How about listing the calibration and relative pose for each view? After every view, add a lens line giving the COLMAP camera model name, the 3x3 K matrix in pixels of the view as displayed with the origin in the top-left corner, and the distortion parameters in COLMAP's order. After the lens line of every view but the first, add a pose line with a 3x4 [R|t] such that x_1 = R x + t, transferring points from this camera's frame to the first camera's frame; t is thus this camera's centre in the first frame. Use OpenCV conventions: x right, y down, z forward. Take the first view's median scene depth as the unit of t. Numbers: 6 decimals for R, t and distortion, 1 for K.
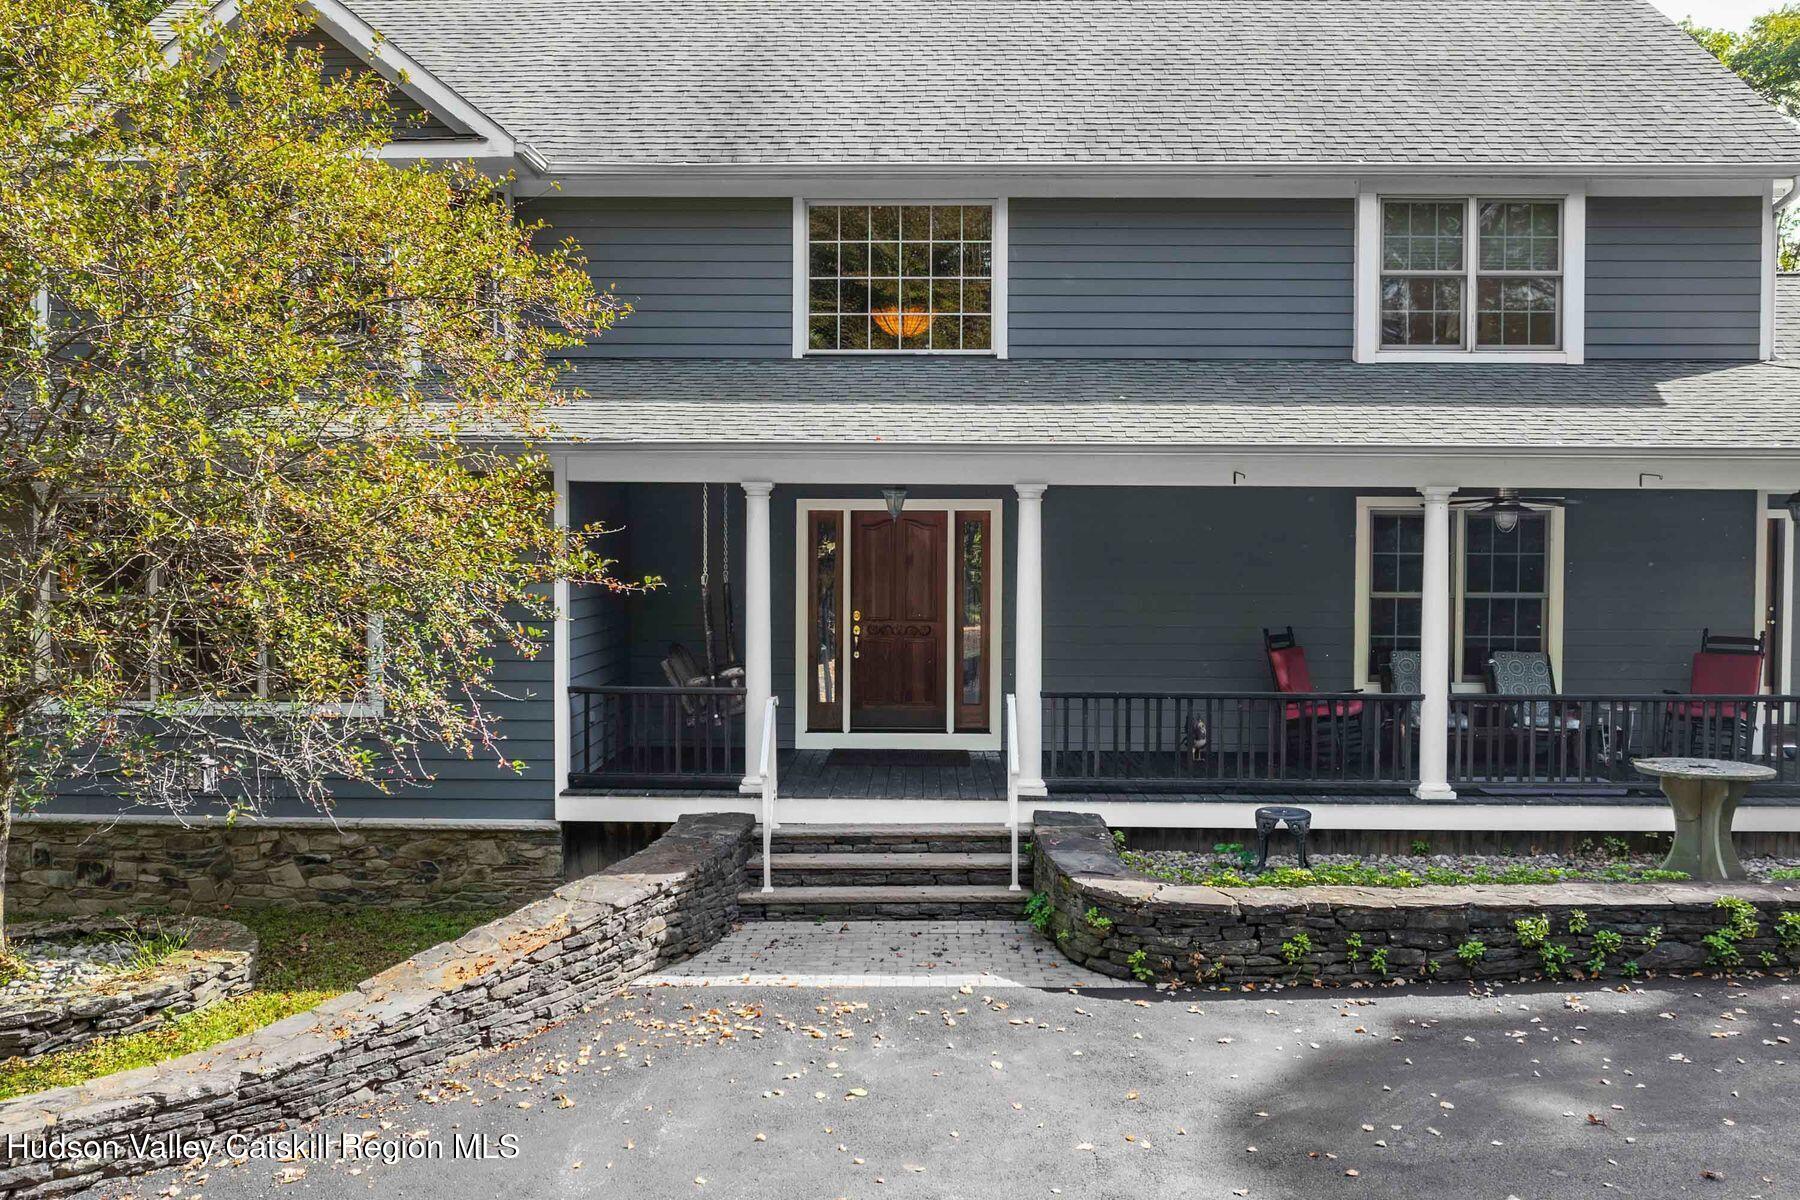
lens RADIAL K [[1247.9, 0, 901.1], [0, 1247.9, 569.7], [0, 0, 1]] dist [-0.008455, -0.003703]
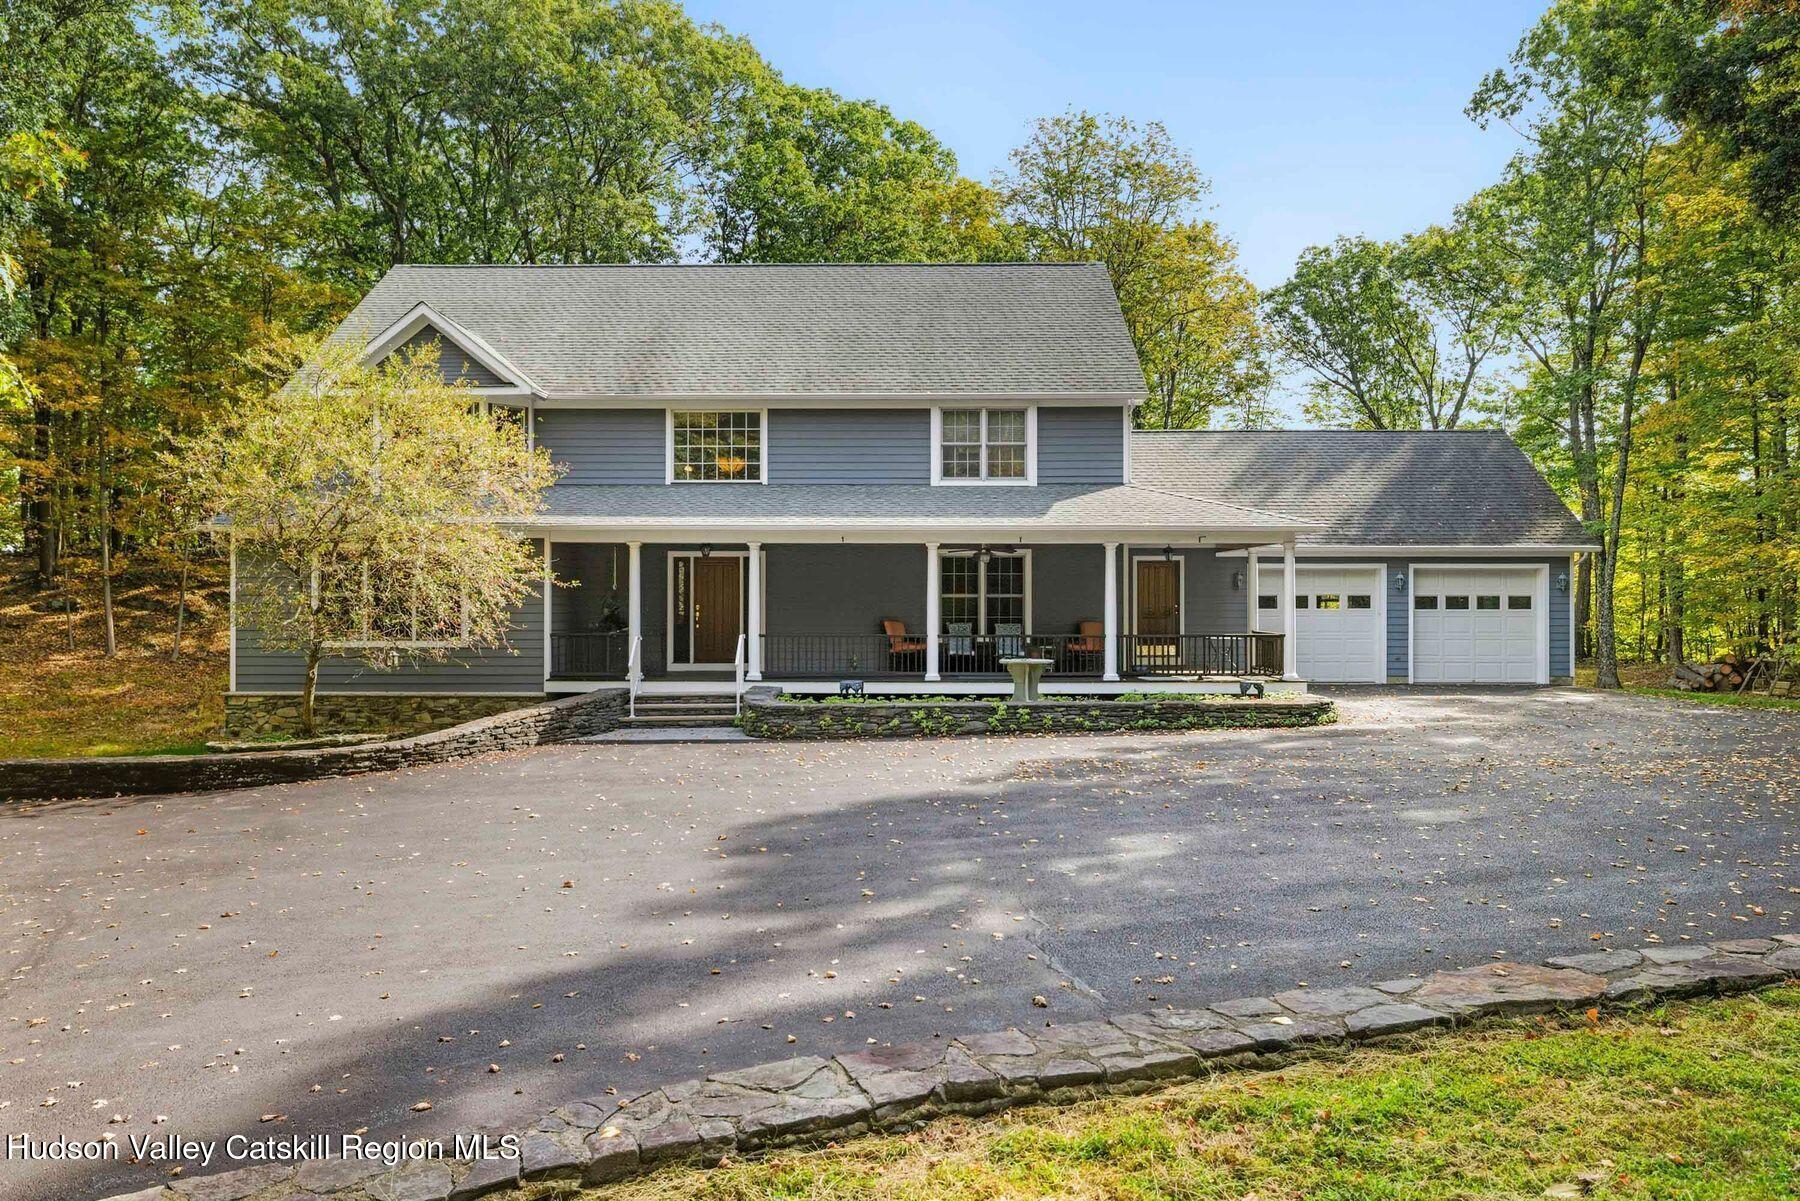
lens RADIAL K [[998.2, 0, 898.7], [0, 998.2, 593.6], [0, 0, 1]] dist [0.001304, 0.000384]
pose [[0.999987, -0.003847, 0.003289, 0.321066], [0.003942, 0.999553, -0.029632, 0.070237], [-0.003173, 0.029645, 0.999555, -0.726776]]
